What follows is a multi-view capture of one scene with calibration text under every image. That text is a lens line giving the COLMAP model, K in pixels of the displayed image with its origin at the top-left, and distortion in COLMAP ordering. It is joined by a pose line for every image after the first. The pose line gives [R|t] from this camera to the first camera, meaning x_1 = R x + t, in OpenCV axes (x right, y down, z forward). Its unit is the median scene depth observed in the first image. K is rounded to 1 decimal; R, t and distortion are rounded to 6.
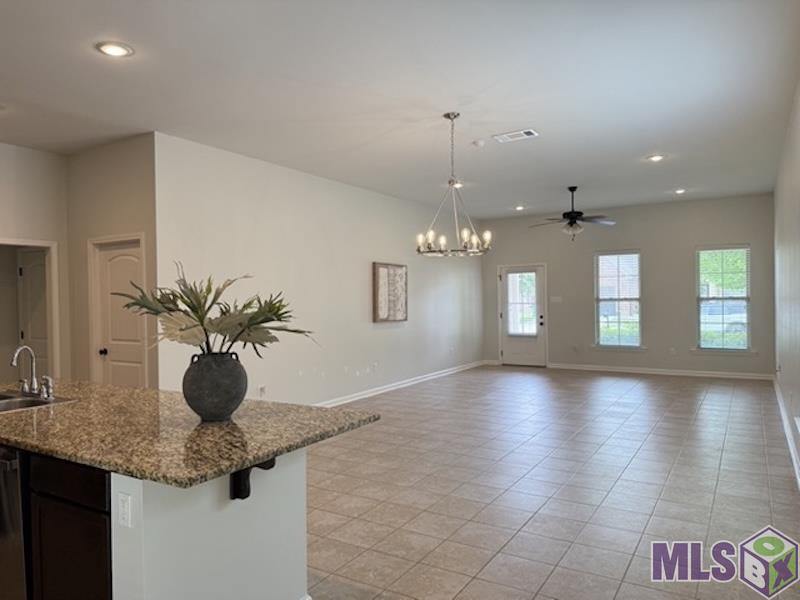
lens RADIAL K [[559.4, 0, 406.1], [0, 559.4, 298.8], [0, 0, 1]] dist [0.056073, -0.061722]
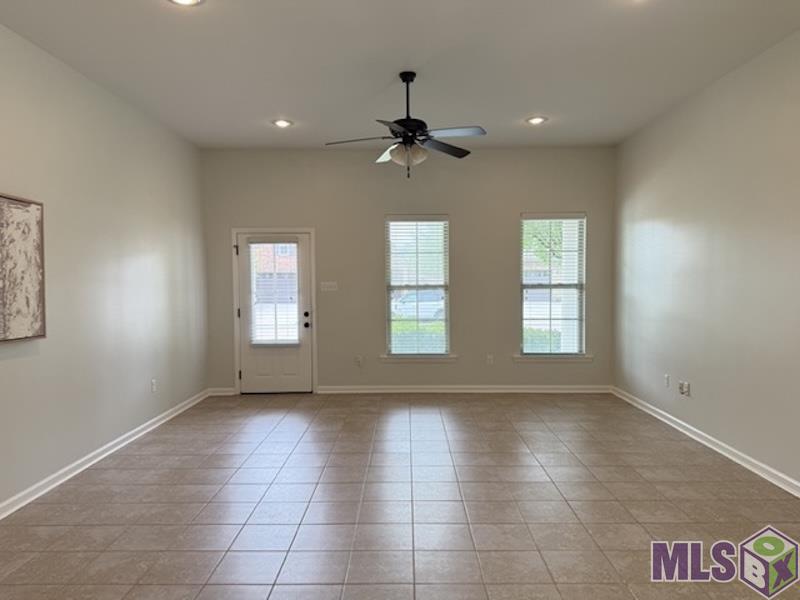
lens RADIAL K [[559.4, 0, 400.4], [0, 559.4, 307.7], [0, 0, 1]] dist [0.056073, -0.061722]
pose [[0.861730, -0.018090, 0.507045, 0.014532], [-0.001496, 0.999269, 0.038194, 0.000760], [-0.507365, -0.033671, 0.861073, 0.455424]]
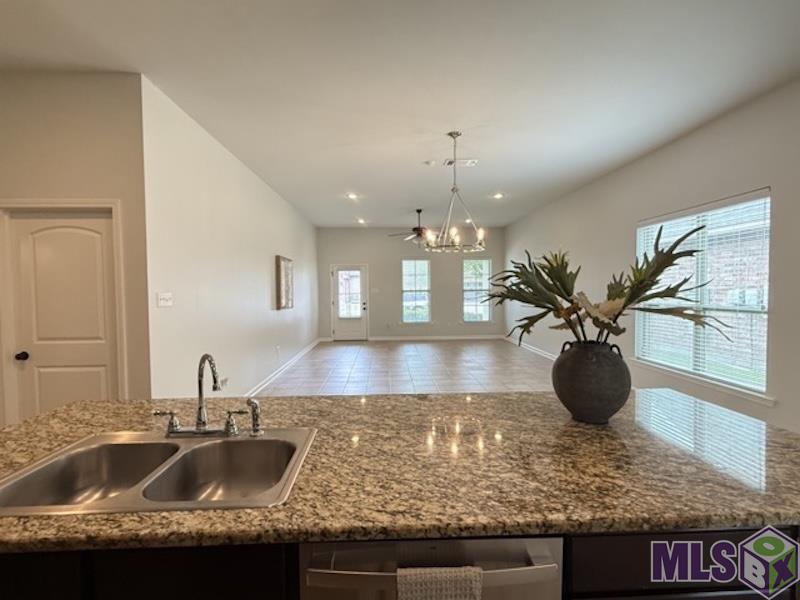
lens RADIAL K [[395.4, 0, 406.0], [0, 395.4, 303.2], [0, 0, 1]] dist [0.000388, 0.002716]
pose [[0.829272, -0.015609, 0.558626, -0.237570], [0.000990, 0.999649, 0.026463, 0.006480], [-0.558844, -0.021392, 0.828997, 0.169045]]
